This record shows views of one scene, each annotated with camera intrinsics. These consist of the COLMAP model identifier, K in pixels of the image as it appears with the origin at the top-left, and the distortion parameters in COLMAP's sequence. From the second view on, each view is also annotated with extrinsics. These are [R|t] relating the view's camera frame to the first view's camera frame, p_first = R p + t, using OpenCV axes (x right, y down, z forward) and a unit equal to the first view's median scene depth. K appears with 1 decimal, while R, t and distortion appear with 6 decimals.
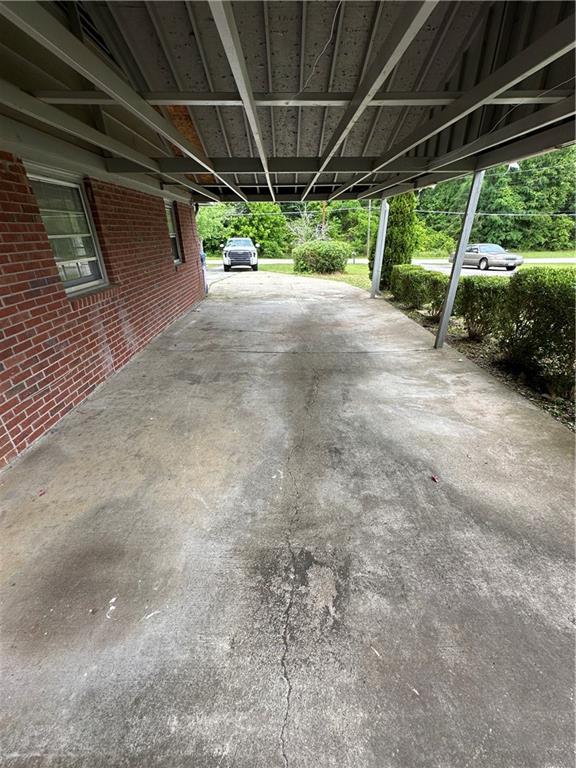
lens RADIAL K [[307.2, 0, 289.4], [0, 307.2, 383.4], [0, 0, 1]] dist [-0.008827, 0.000111]
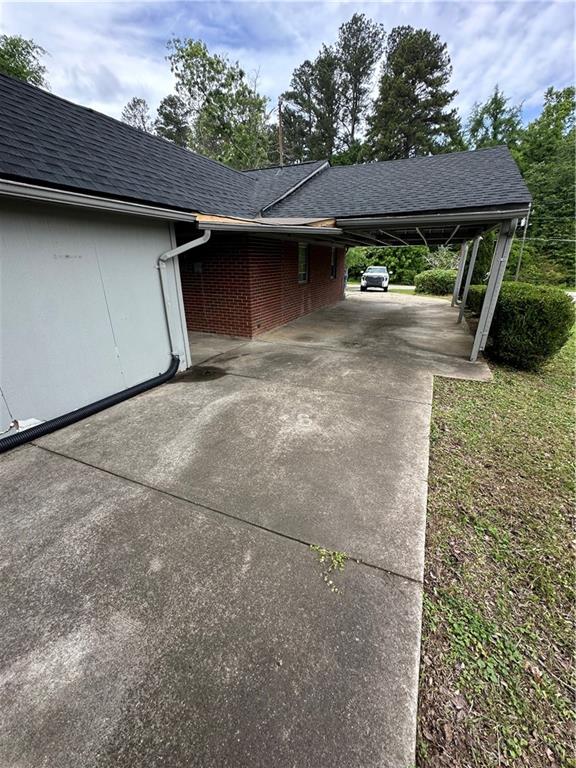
lens RADIAL K [[307.2, 0, 287.7], [0, 307.2, 386.9], [0, 0, 1]] dist [-0.008827, 0.000111]
pose [[0.906432, 0.166544, -0.388128, 0.080447], [-0.192993, 0.980745, -0.029882, 0.128831], [0.375678, 0.101992, 0.921121, -0.267911]]
